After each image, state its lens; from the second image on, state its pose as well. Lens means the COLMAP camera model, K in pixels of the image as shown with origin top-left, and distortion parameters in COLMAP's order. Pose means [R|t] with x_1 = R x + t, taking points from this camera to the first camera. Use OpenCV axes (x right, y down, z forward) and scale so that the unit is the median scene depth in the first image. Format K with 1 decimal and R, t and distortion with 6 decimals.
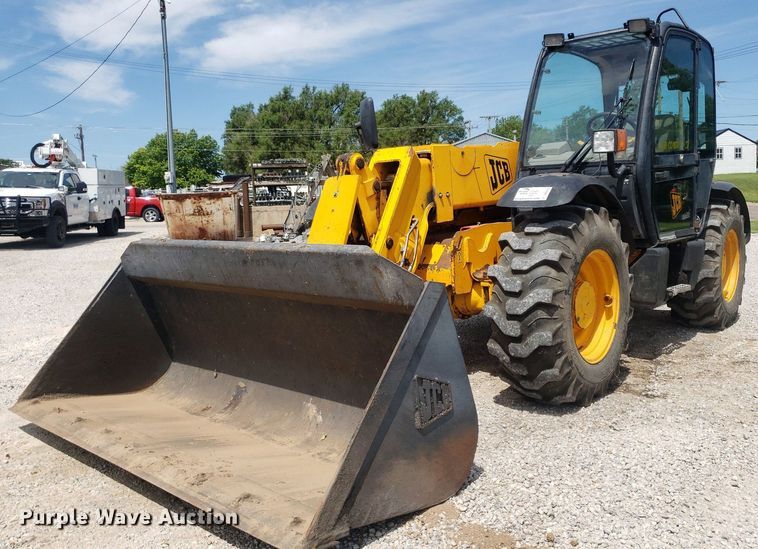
lens RADIAL K [[665.0, 0, 410.0], [0, 665.0, 256.6], [0, 0, 1]] dist [-0.012844, 0.011730]
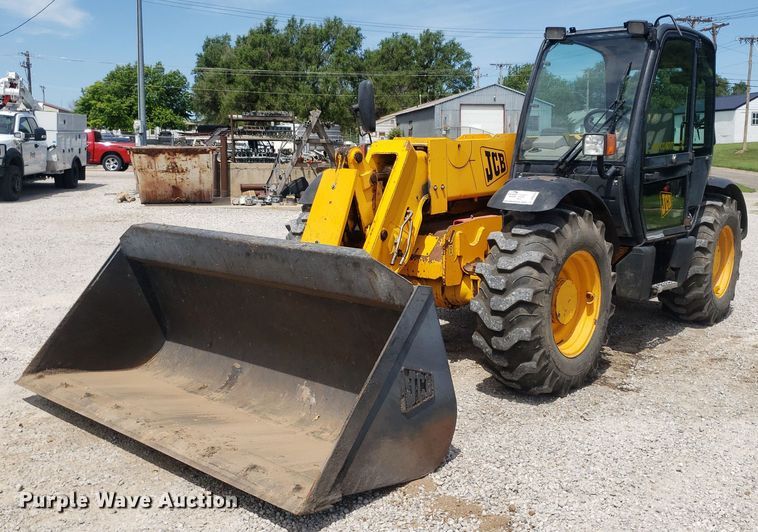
lens RADIAL K [[760.3, 0, 432.1], [0, 760.3, 254.9], [0, 0, 1]] dist [0.013918, -0.071750]
pose [[0.998509, 0.039072, 0.038129, 0.000438], [-0.040893, 0.997999, 0.048219, -0.047401], [-0.036169, -0.049706, 0.998109, -0.180546]]
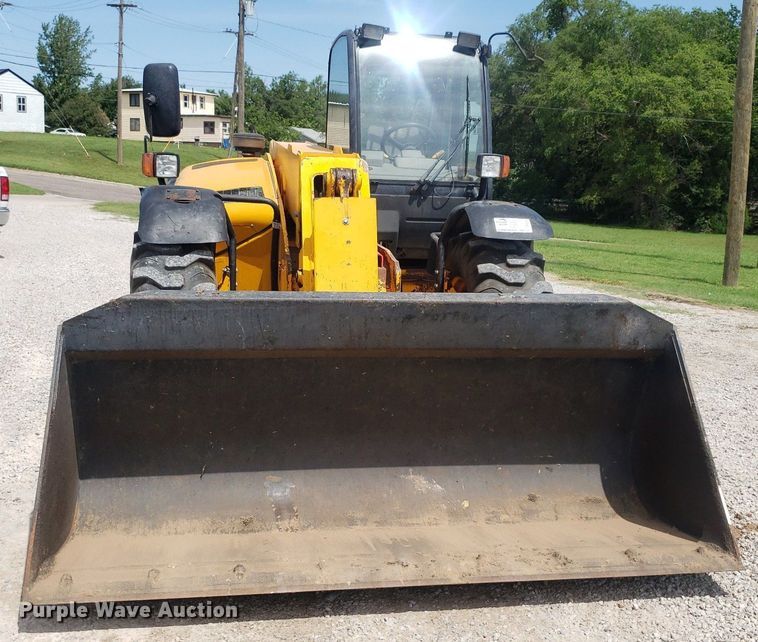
lens RADIAL K [[912.0, 0, 379.0], [0, 912.0, 321.0], [0, 0, 1]] dist [-0.003629, -0.008658]
pose [[0.632990, -0.078917, 0.770127, -0.864991], [0.008860, 0.995464, 0.094725, -0.071302], [-0.774110, -0.053137, 0.630818, 0.247099]]
